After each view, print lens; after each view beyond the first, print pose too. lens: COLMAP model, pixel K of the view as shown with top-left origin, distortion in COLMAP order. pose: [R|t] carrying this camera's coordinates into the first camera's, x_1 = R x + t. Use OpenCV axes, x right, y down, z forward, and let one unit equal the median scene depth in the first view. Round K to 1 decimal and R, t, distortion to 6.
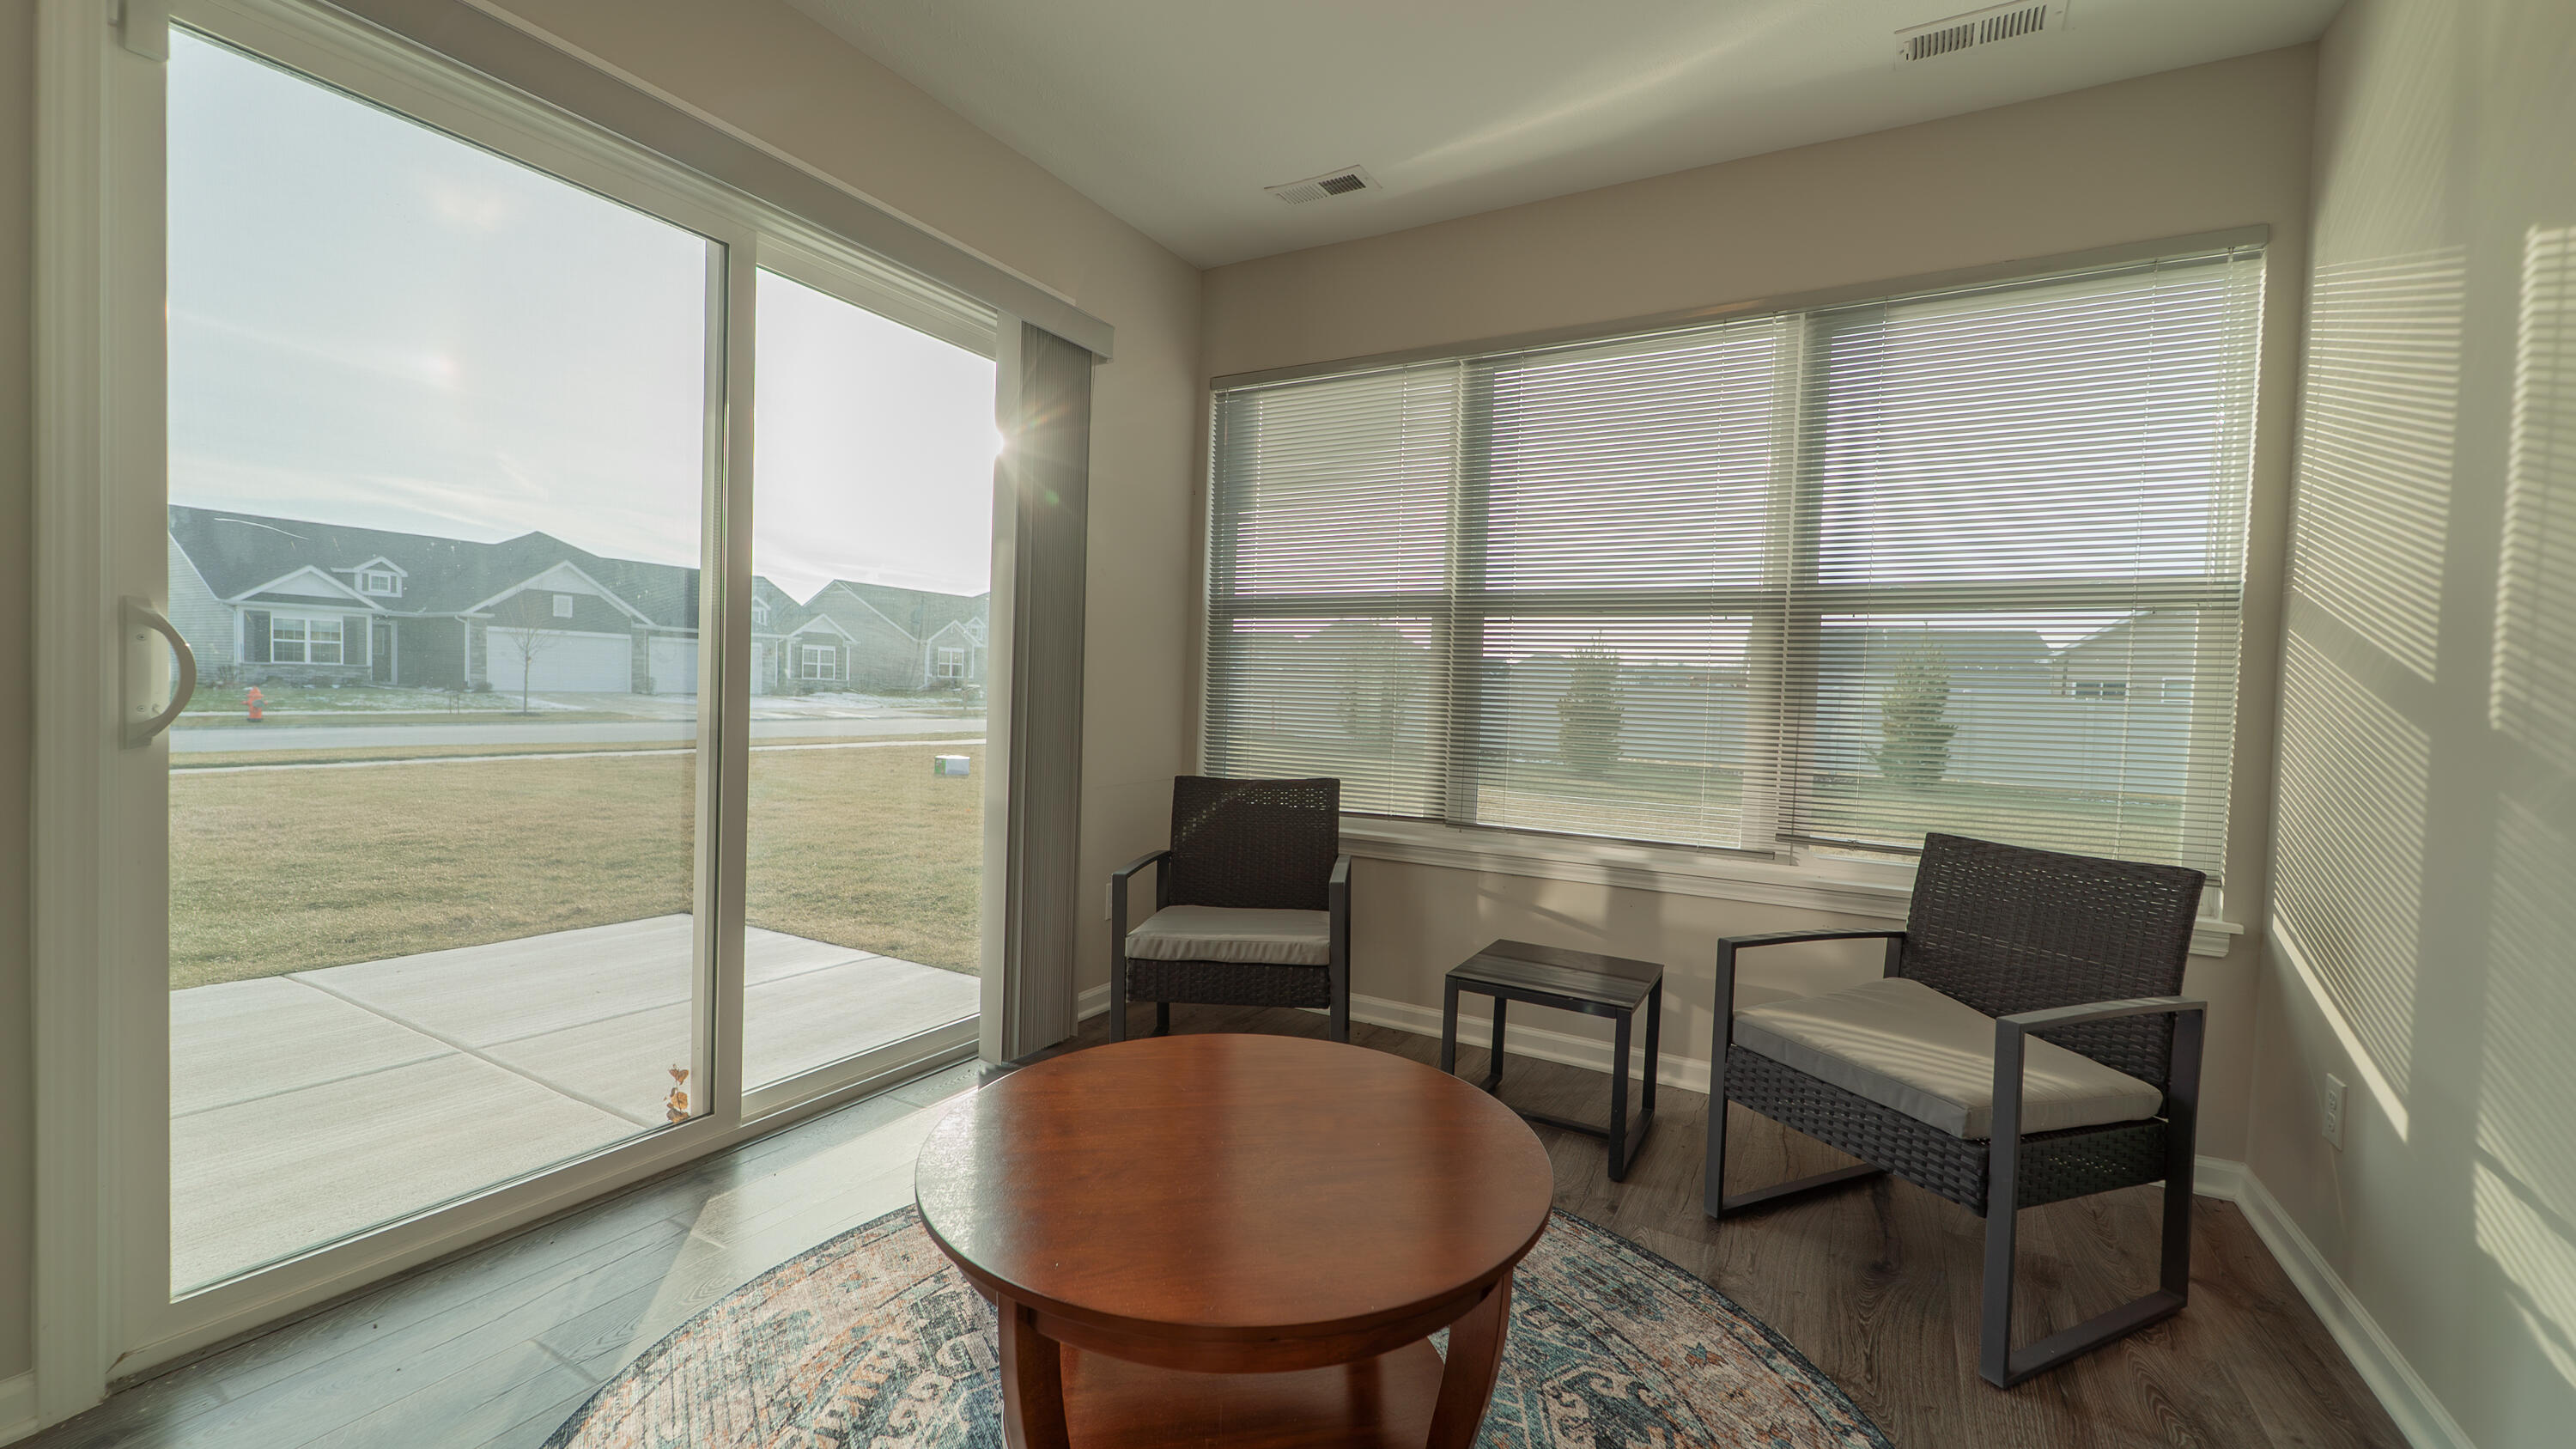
lens RADIAL K [[1028.9, 0, 1279.7], [0, 1028.9, 720.7], [0, 0, 1]] dist [0.003893, -0.001036]
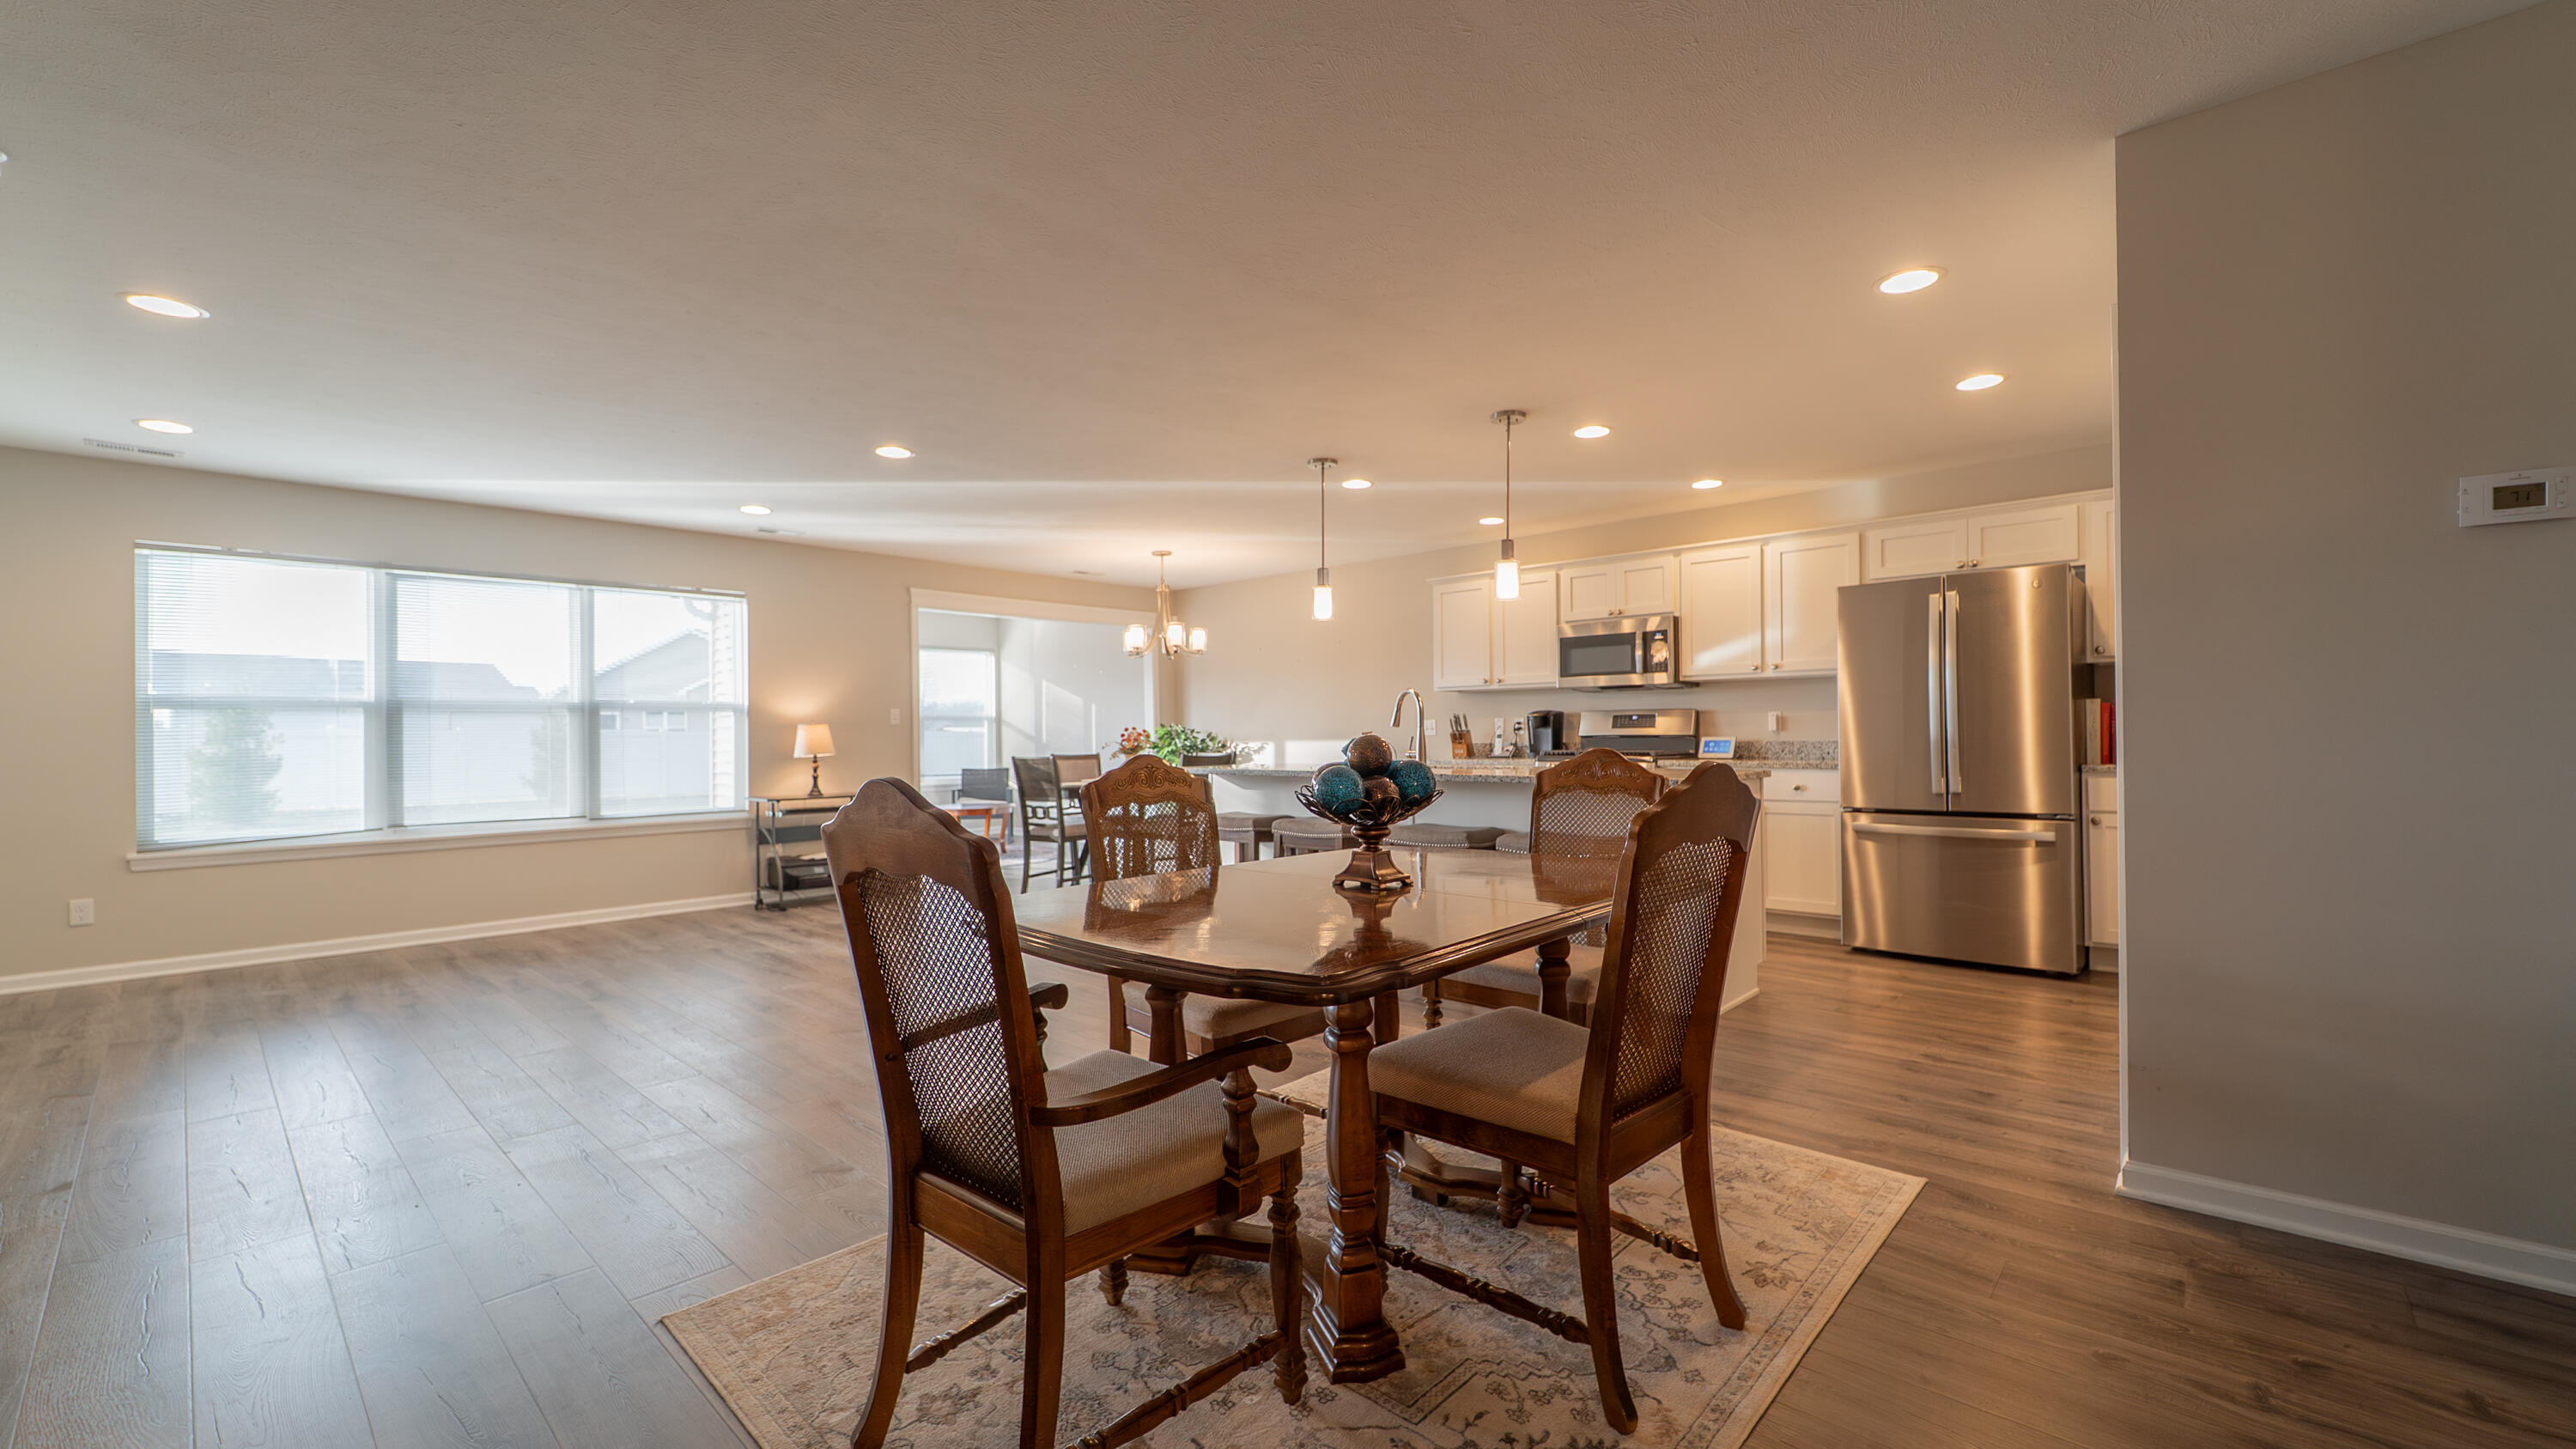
lens RADIAL K [[1028.9, 0, 1301.8], [0, 1028.9, 726.0], [0, 0, 1]] dist [0.003893, -0.001036]
pose [[0.221632, -0.027307, 0.974748, -3.176612], [0.046479, 0.998768, 0.017412, -0.084622], [-0.974022, 0.041446, 0.222628, -1.404183]]
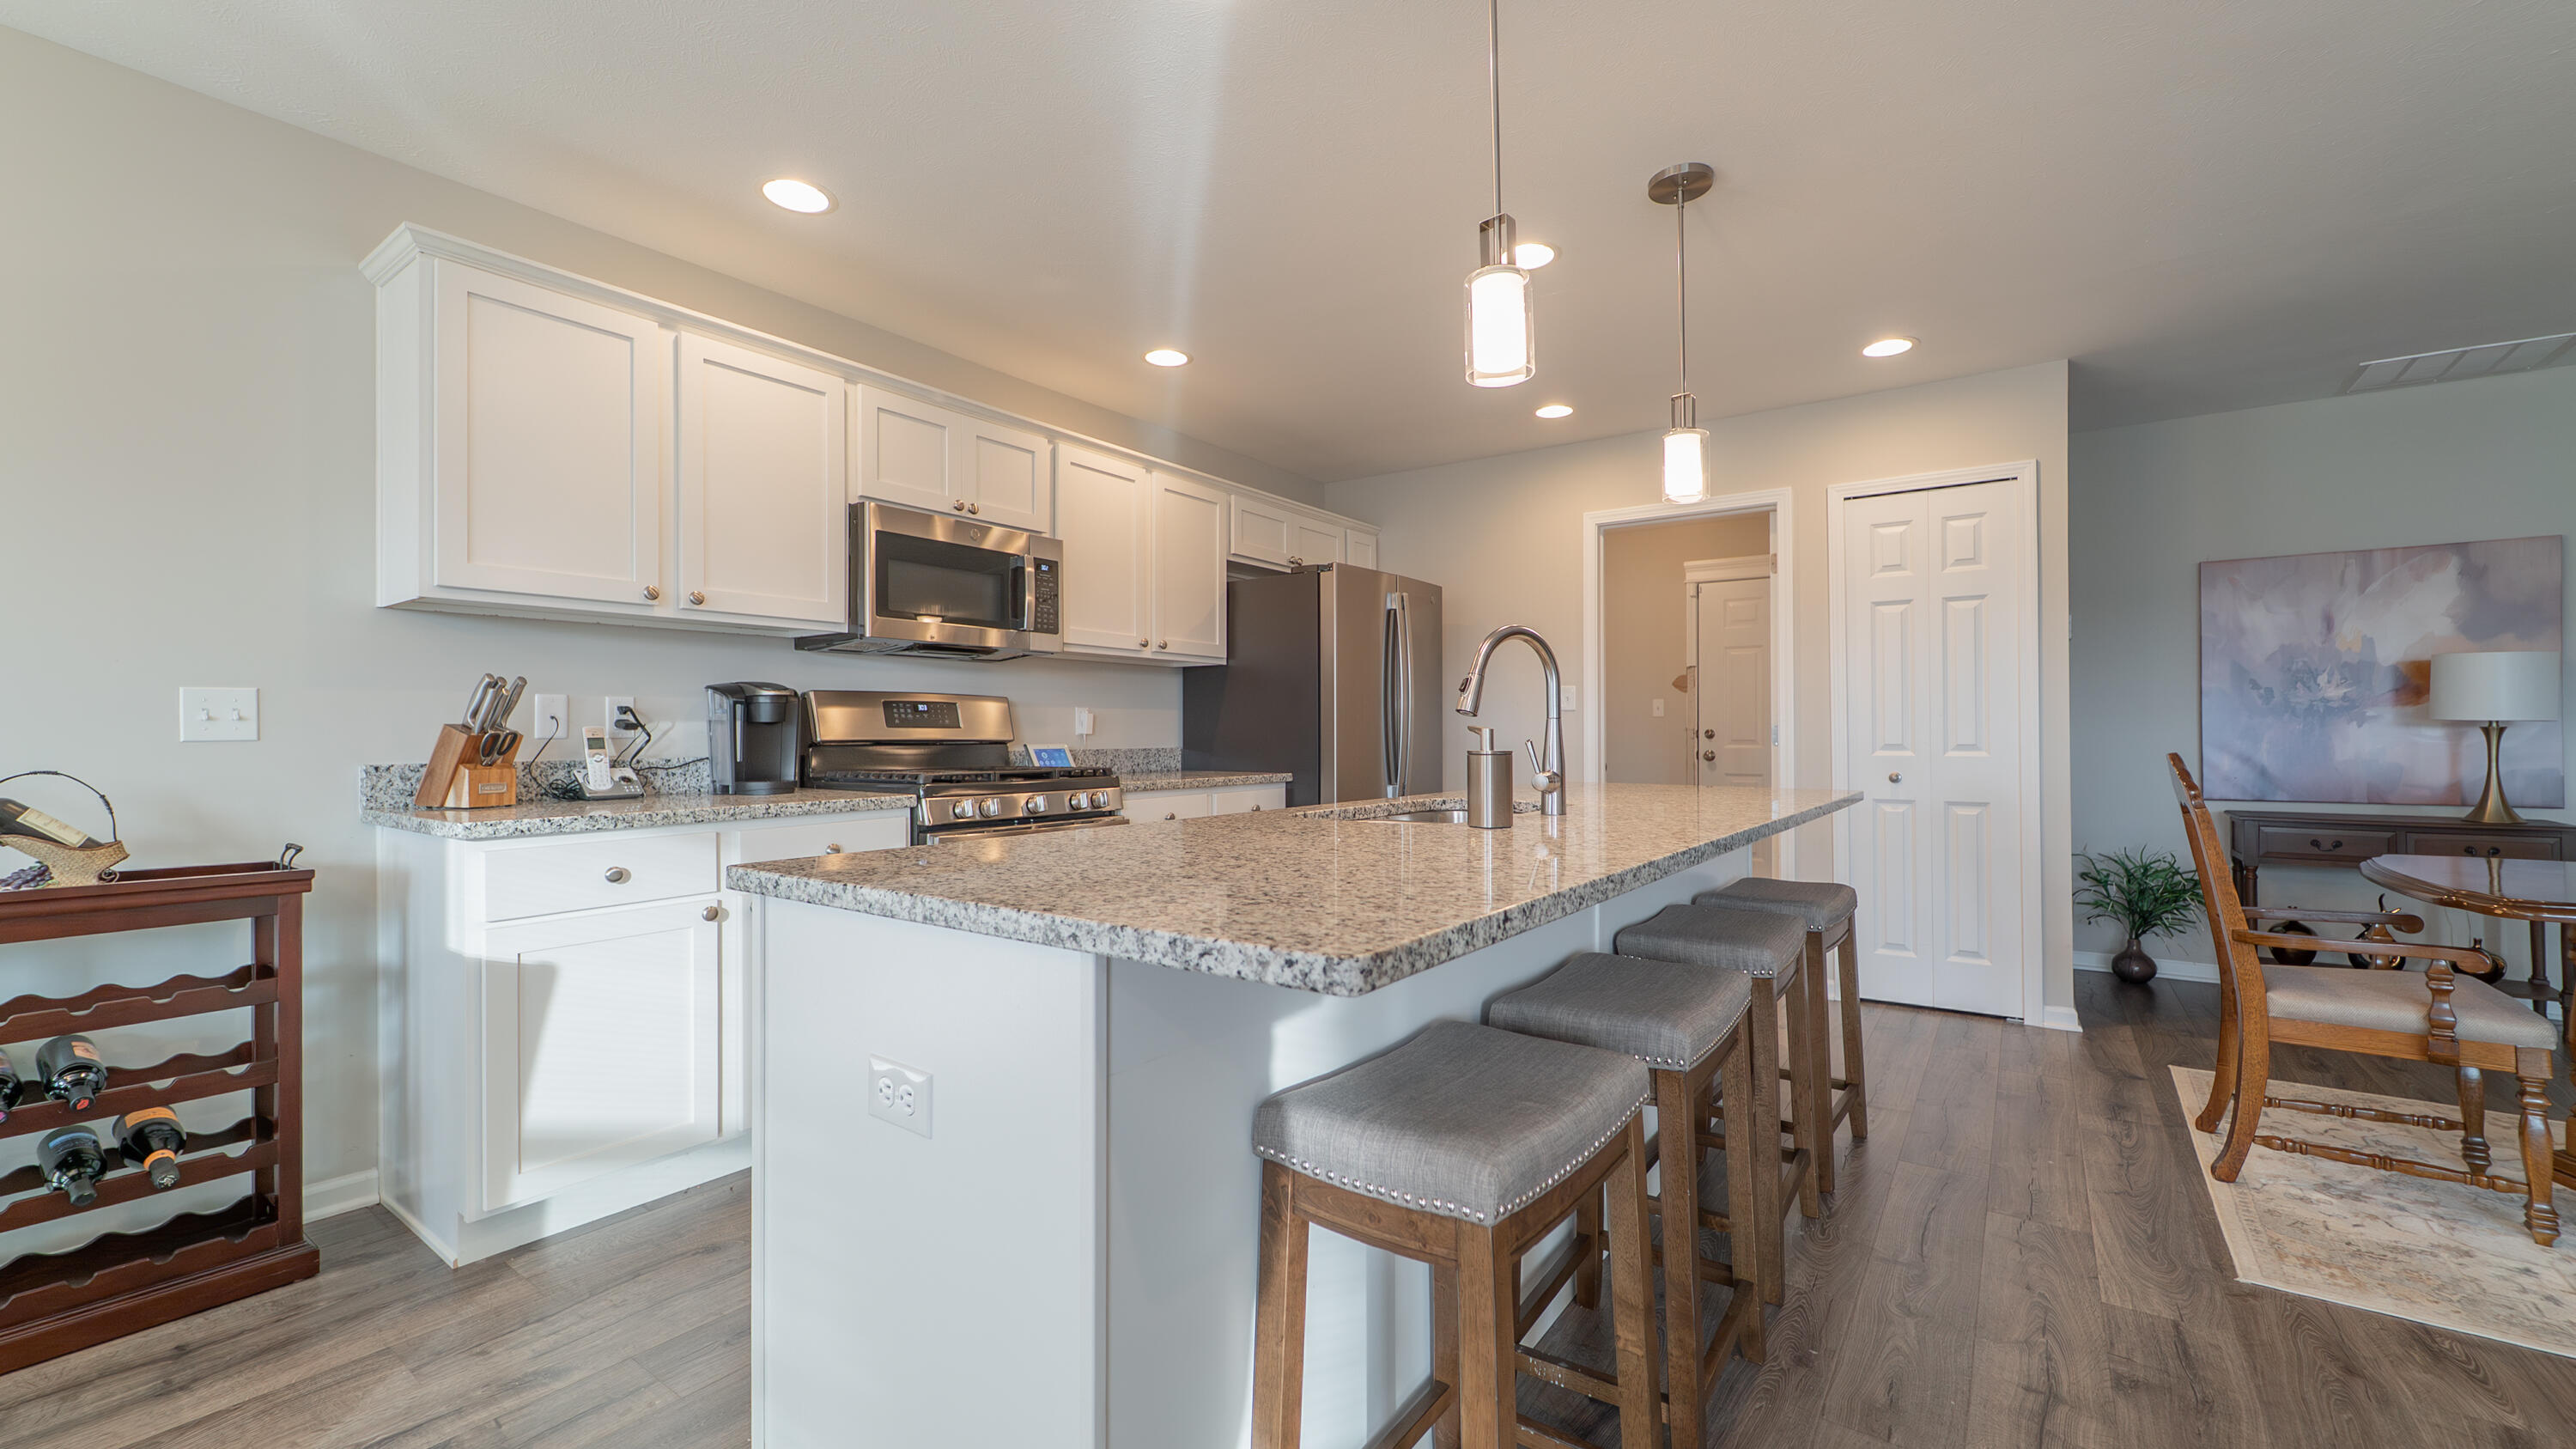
lens RADIAL K [[1028.9, 0, 1288.3], [0, 1028.9, 727.3], [0, 0, 1]] dist [0.003893, -0.001036]
pose [[-0.993575, -0.033872, 0.107989, -1.250121], [-0.030999, 0.999122, 0.028172, -0.051849], [-0.108849, 0.024643, -0.993753, -0.386213]]
